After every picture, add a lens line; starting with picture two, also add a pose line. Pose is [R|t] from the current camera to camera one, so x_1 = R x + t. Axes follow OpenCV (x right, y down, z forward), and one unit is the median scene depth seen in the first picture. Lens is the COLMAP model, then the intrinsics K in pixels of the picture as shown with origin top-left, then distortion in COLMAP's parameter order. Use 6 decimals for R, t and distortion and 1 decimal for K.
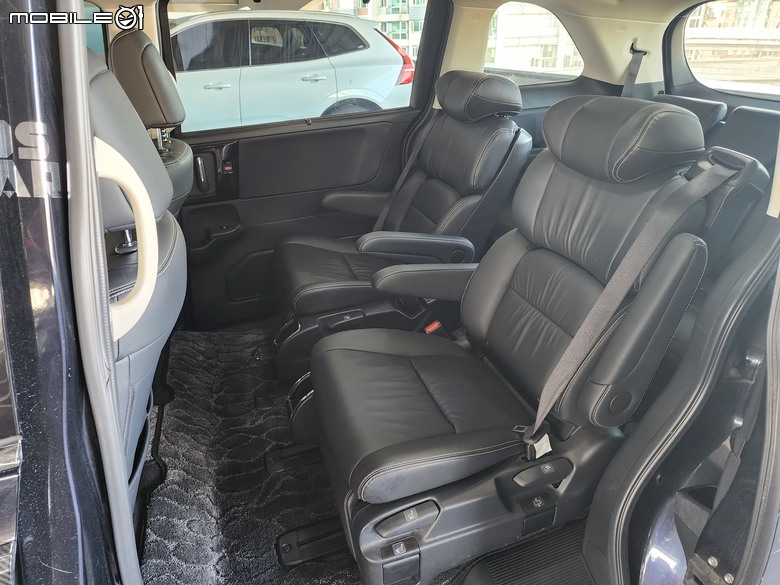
lens RADIAL K [[508.6, 0, 390.0], [0, 508.6, 292.5], [0, 0, 1]] dist [0.036605, 0.000236]
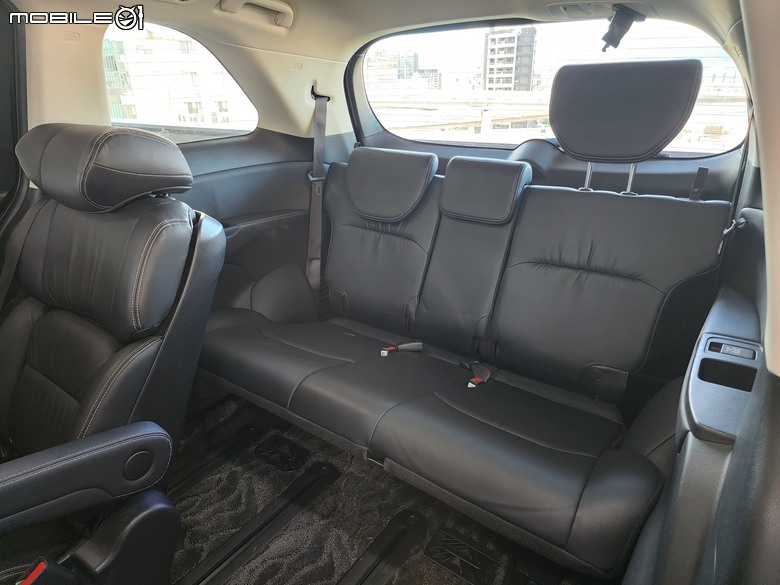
lens RADIAL K [[508.6, 0, 390.0], [0, 508.6, 292.5], [0, 0, 1]] dist [0.036605, 0.000236]
pose [[0.814907, -0.213761, 0.538732, 0.087723], [0.263043, 0.964666, -0.015124, -0.151651], [-0.516464, 0.154034, 0.842341, 0.367153]]
